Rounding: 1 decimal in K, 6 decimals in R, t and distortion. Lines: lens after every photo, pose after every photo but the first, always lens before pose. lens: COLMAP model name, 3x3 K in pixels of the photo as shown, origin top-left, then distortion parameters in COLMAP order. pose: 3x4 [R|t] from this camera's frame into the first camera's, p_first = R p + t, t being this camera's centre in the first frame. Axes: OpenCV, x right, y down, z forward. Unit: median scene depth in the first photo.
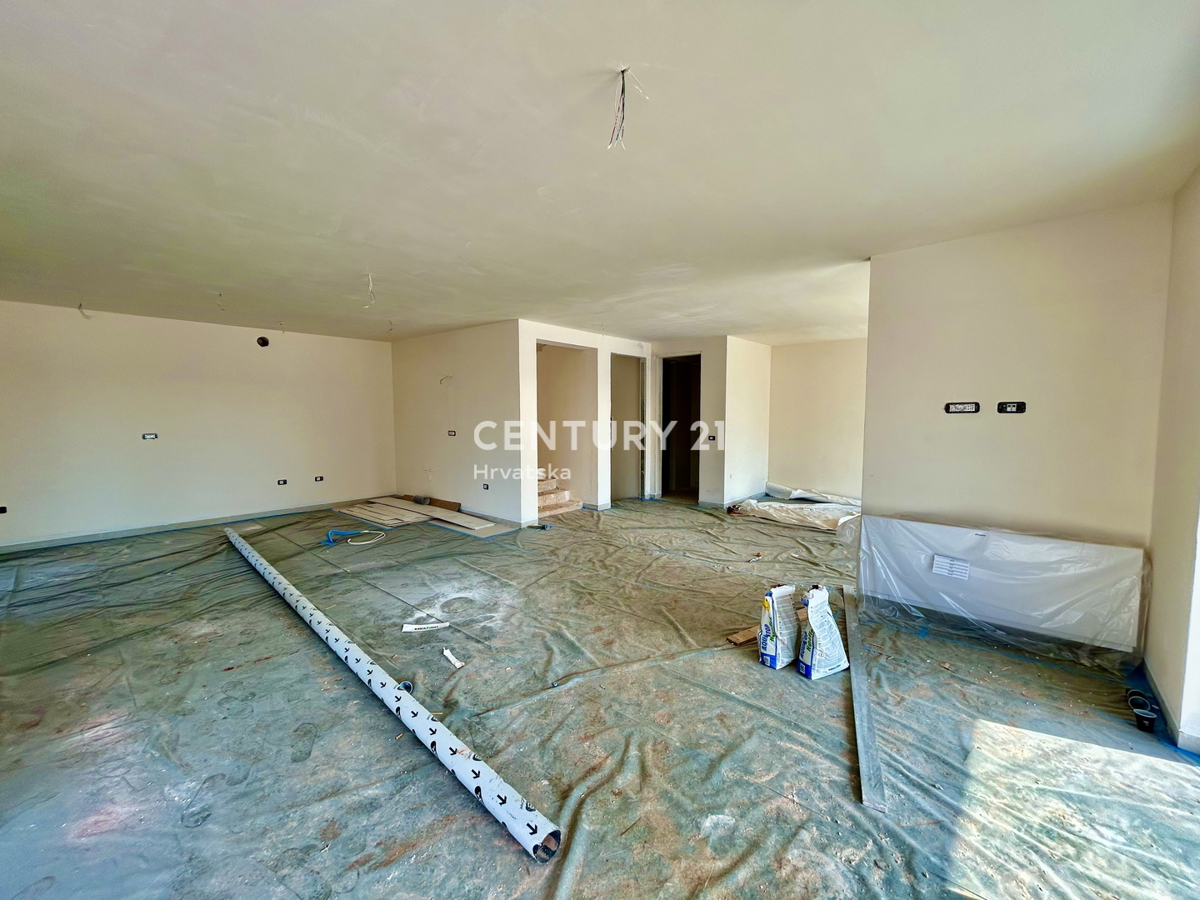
lens RADIAL K [[485.7, 0, 599.5], [0, 485.7, 449.2], [0, 0, 1]] dist [-0.000844, 0.000495]
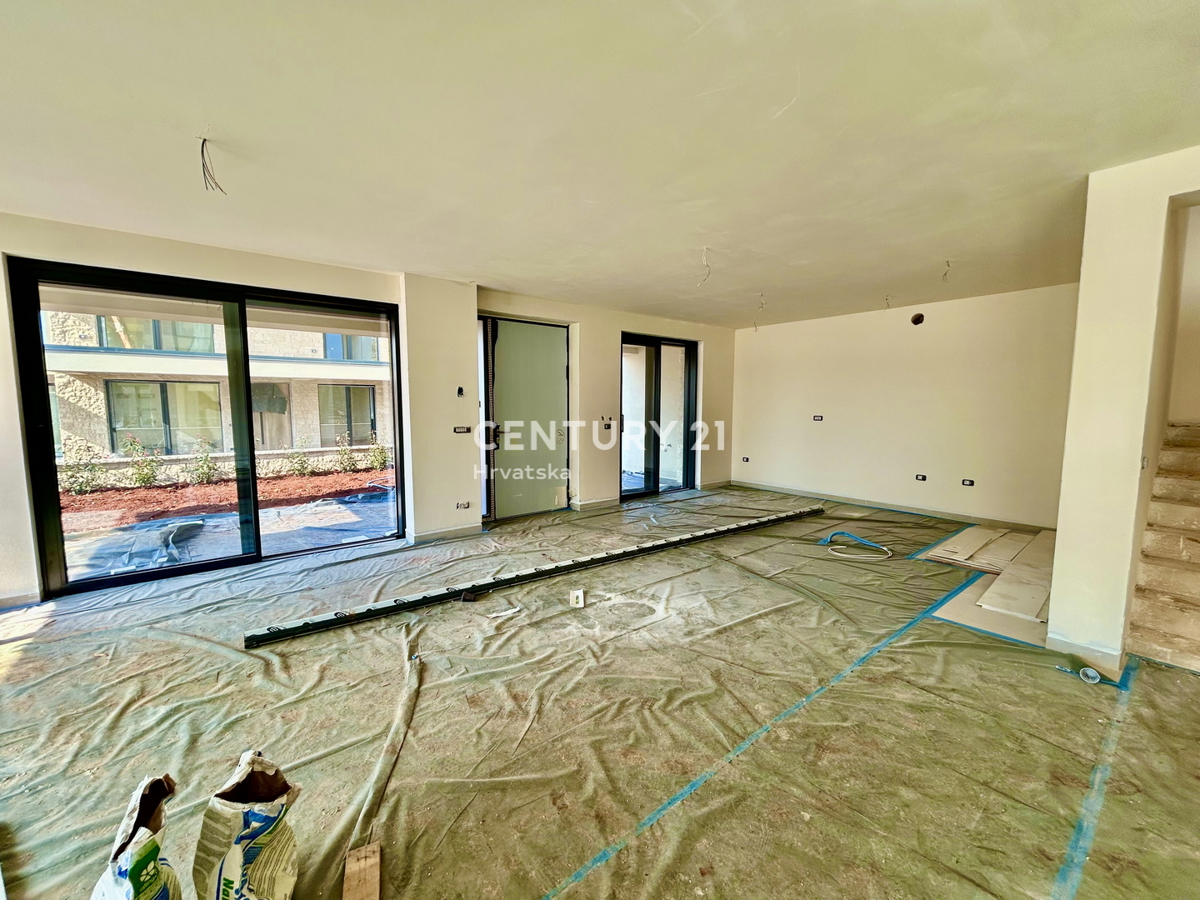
lens RADIAL K [[485.7, 0, 599.5], [0, 485.7, 449.2], [0, 0, 1]] dist [-0.000844, 0.000495]
pose [[-0.177725, 0.098283, -0.979160, 0.535613], [-0.079018, 0.990362, 0.113750, -0.065248], [0.980903, 0.097587, -0.168246, 1.012126]]
